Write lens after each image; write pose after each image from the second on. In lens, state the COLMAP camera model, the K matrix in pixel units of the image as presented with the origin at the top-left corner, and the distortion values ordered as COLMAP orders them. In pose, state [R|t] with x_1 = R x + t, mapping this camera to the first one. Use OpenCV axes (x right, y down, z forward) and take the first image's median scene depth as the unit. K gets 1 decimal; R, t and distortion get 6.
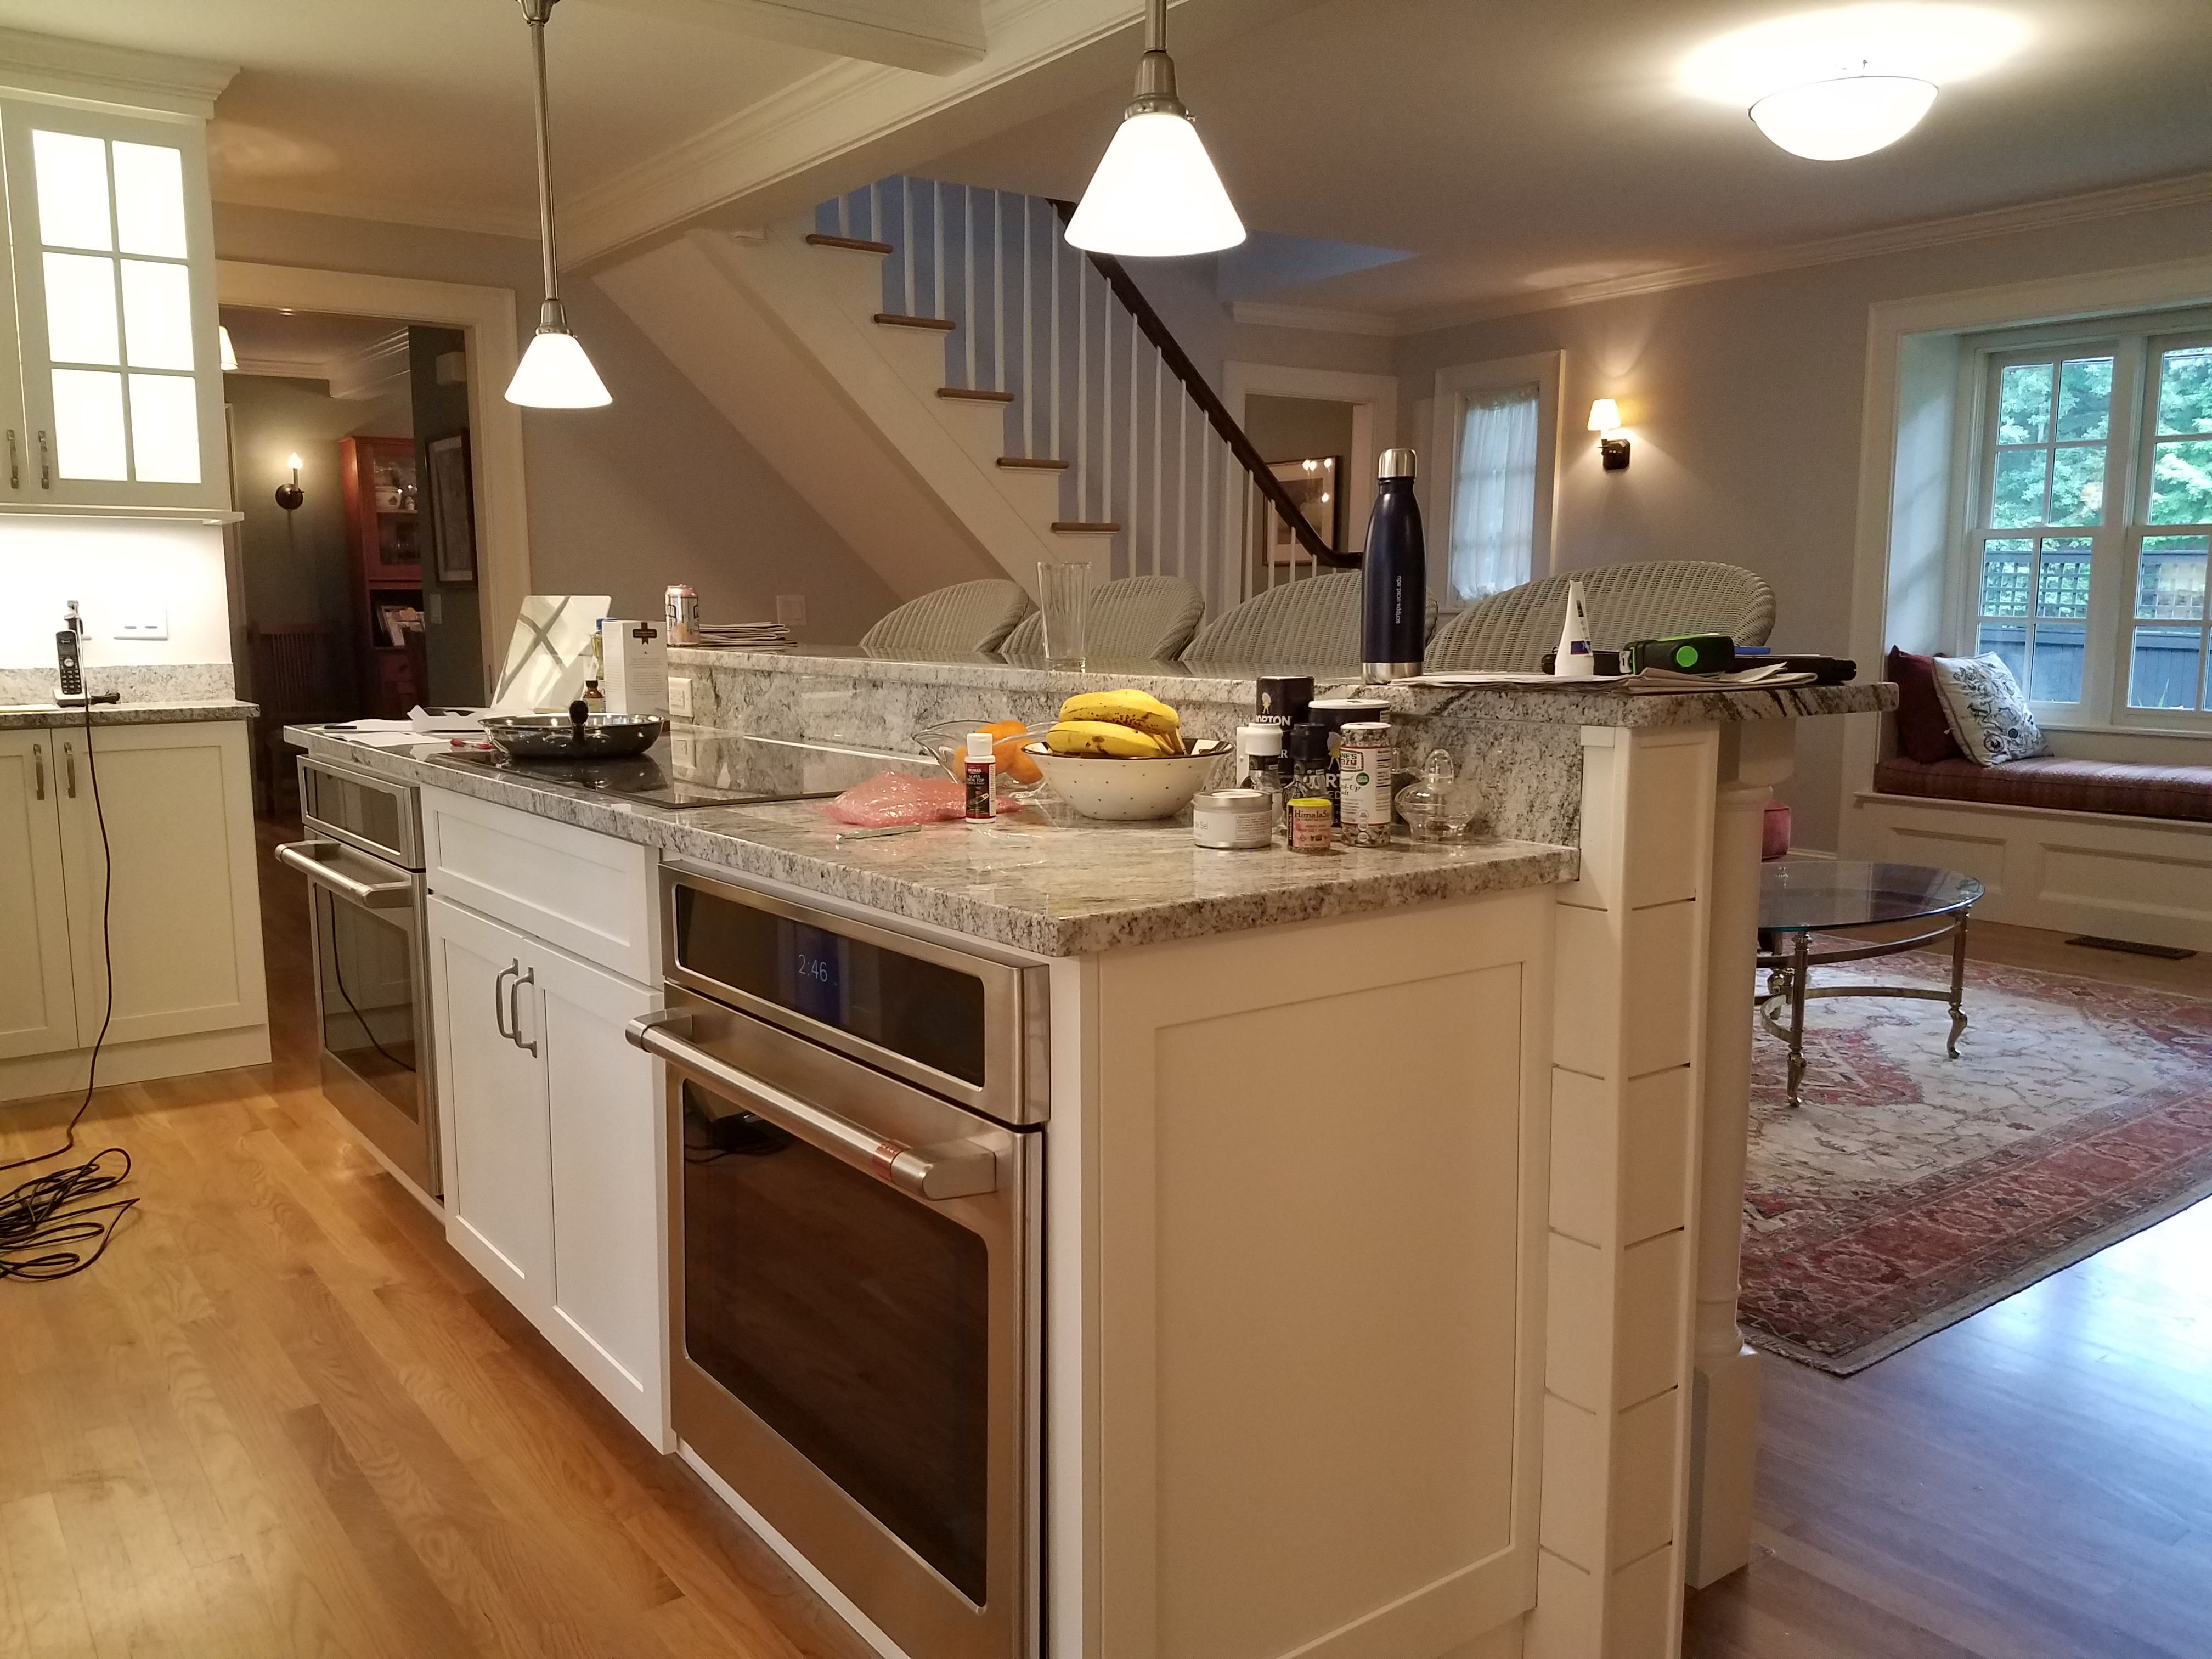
lens RADIAL K [[1695.9, 0, 1096.4], [0, 1695.9, 845.7], [0, 0, 1]] dist [0.073992, -0.132543]
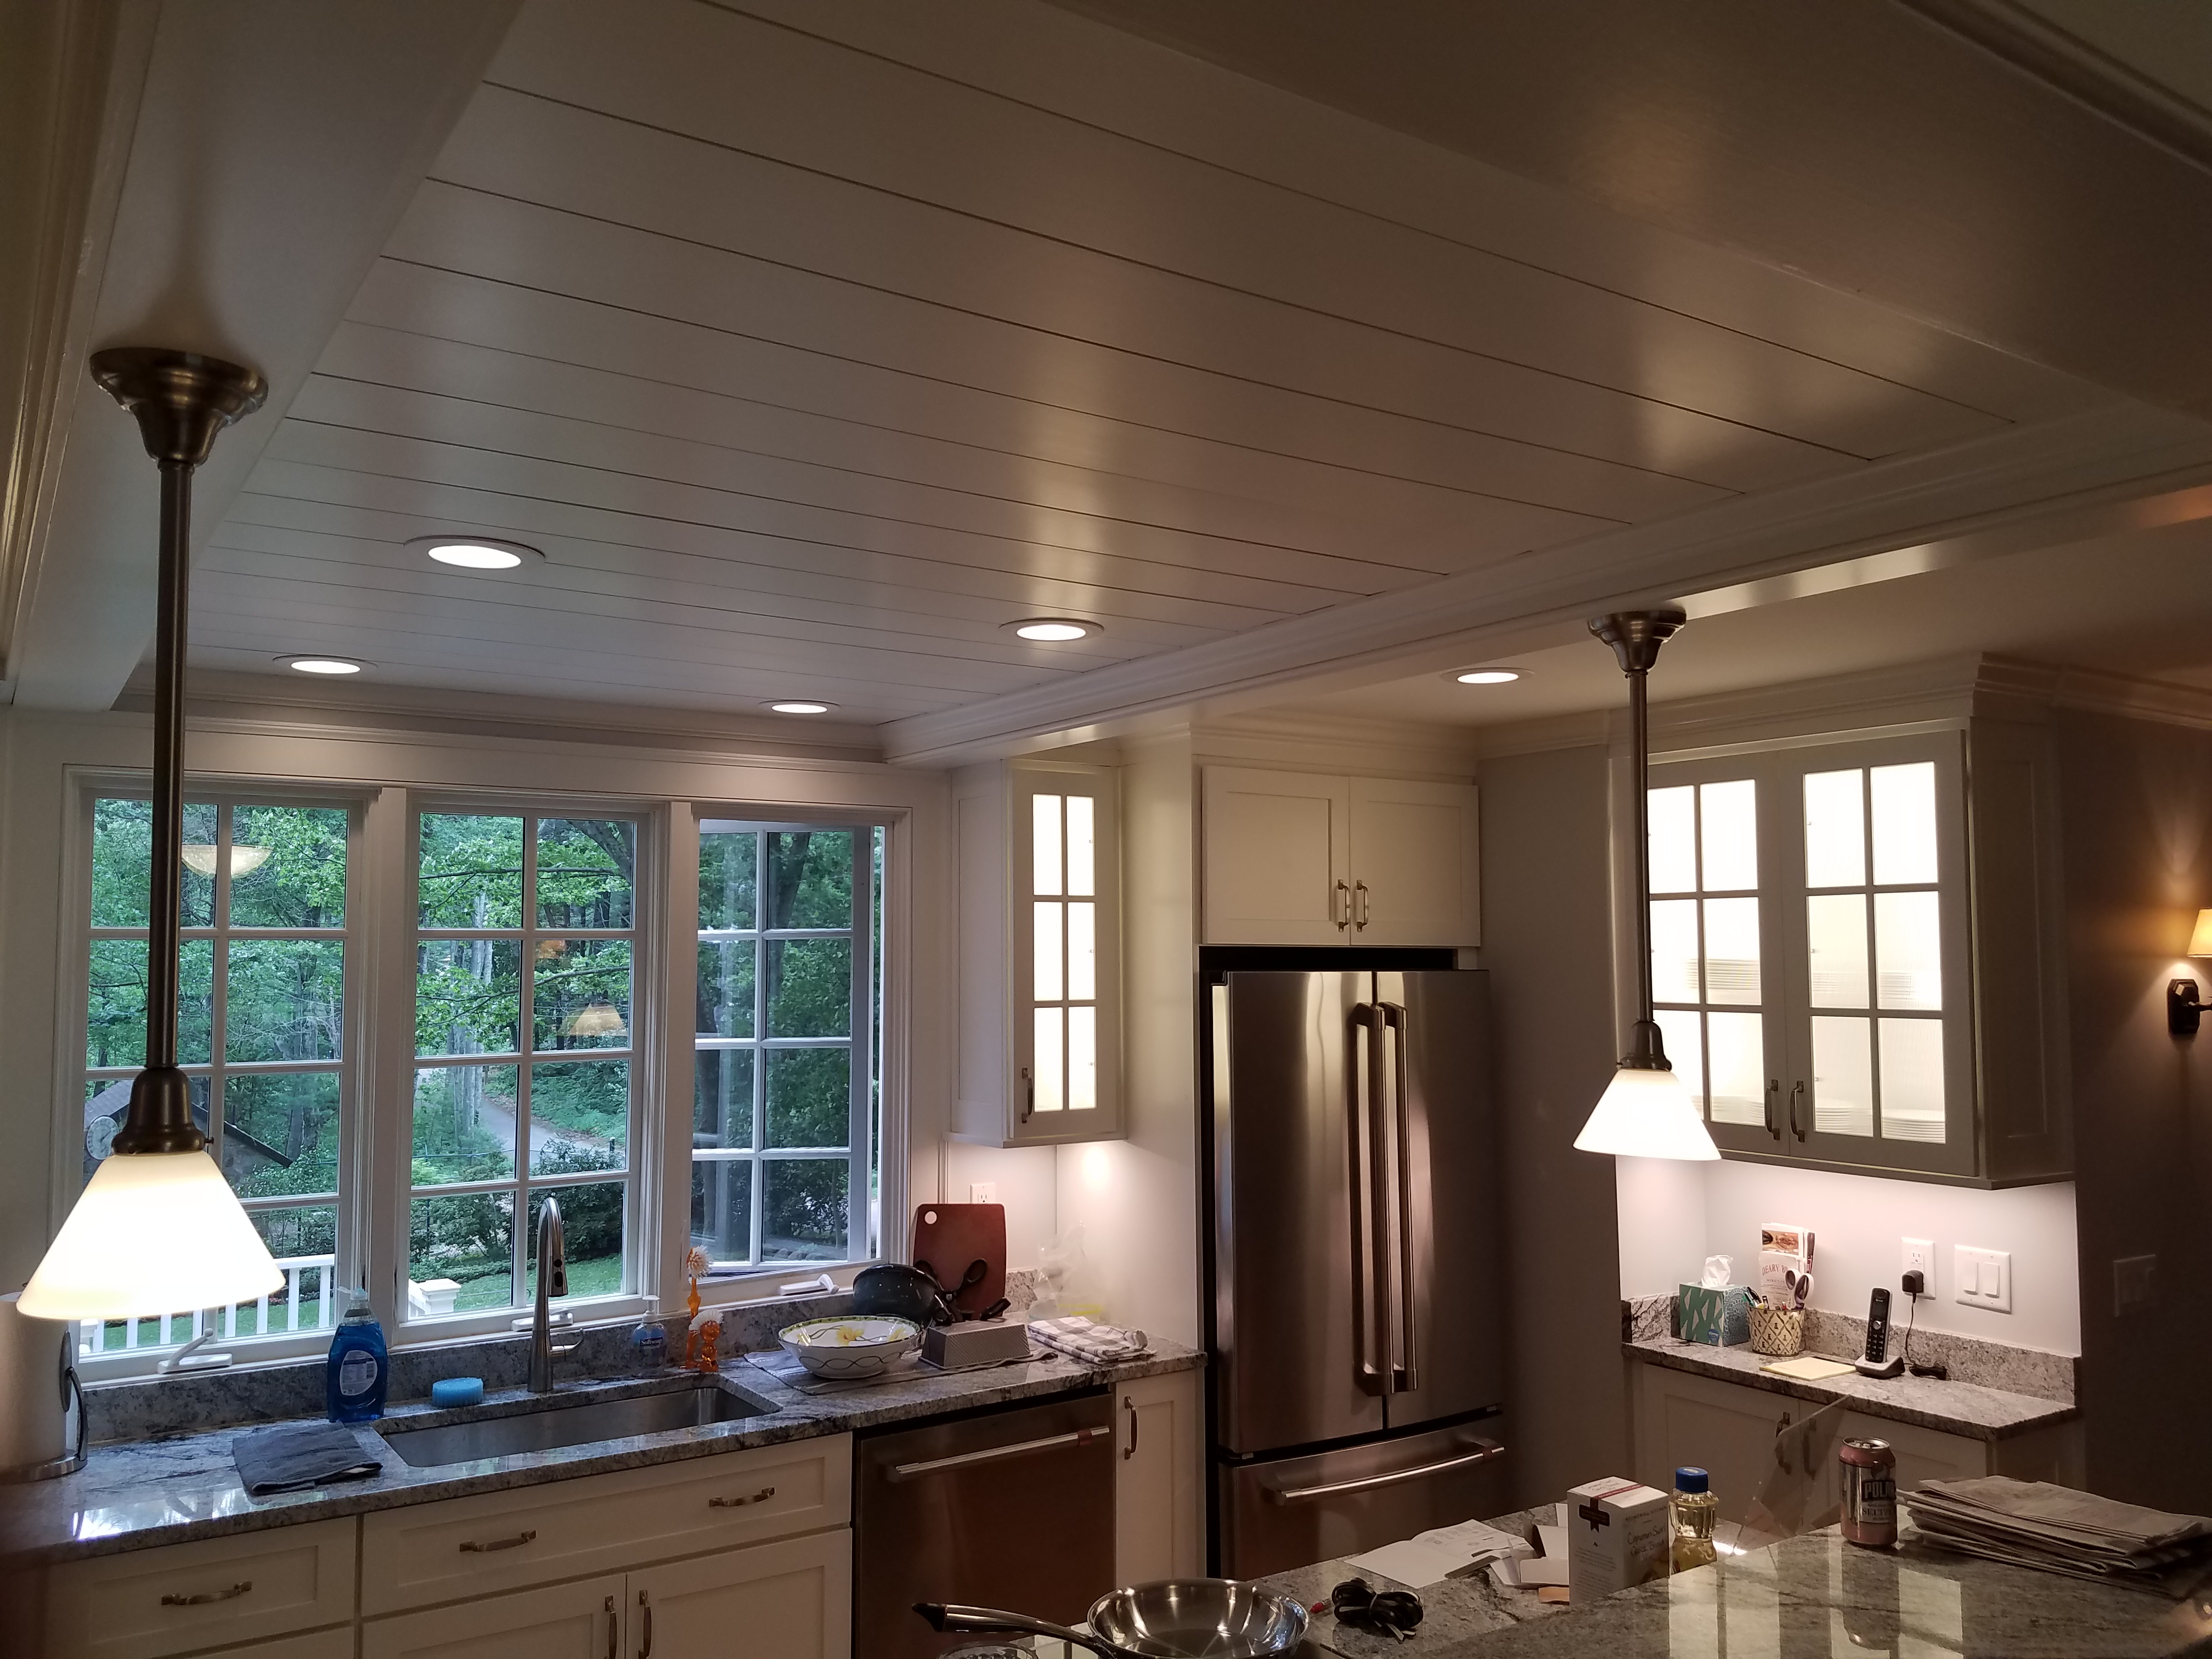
lens RADIAL K [[1695.9, 0, 1101.4], [0, 1695.9, 841.8], [0, 0, 1]] dist [0.073992, -0.132543]
pose [[-0.080808, -0.067027, -0.994473, 0.359027], [-0.137267, 0.988978, -0.055503, -0.260900], [0.987233, 0.132023, -0.089118, 0.665167]]
